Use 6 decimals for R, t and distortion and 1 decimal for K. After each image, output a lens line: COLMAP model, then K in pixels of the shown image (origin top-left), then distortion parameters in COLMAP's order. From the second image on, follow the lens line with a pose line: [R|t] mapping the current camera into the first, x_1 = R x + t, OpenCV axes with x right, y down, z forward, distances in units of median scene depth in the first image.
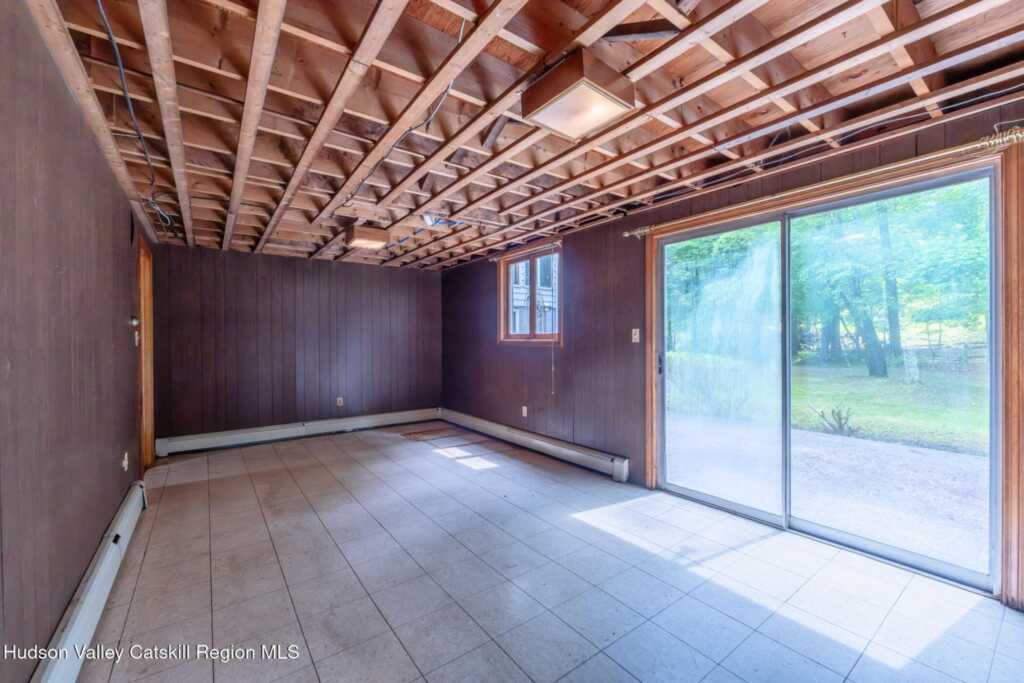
lens RADIAL K [[413.2, 0, 512.0], [0, 413.2, 339.6], [0, 0, 1]] dist [0.001358, 0.000090]
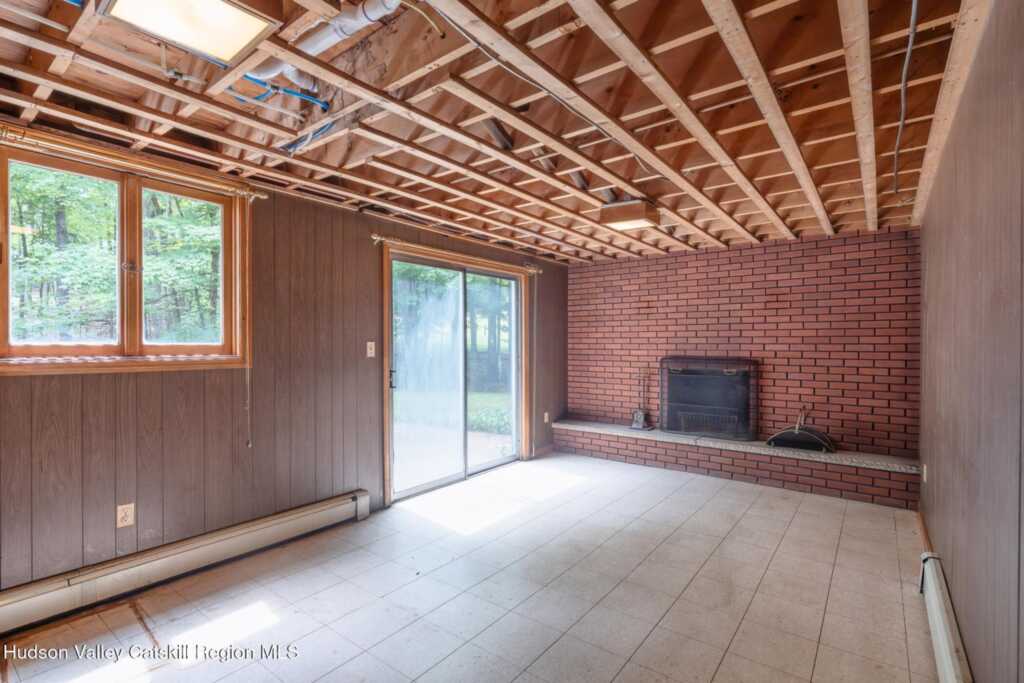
lens RADIAL K [[482.6, 0, 511.2], [0, 482.6, 345.0], [0, 0, 1]] dist [0.001364, 0.000070]
pose [[-0.274933, 0.004379, 0.961453, -0.814419], [0.004654, 0.999984, -0.003224, -0.014940], [-0.961452, 0.003589, -0.274949, 1.003491]]
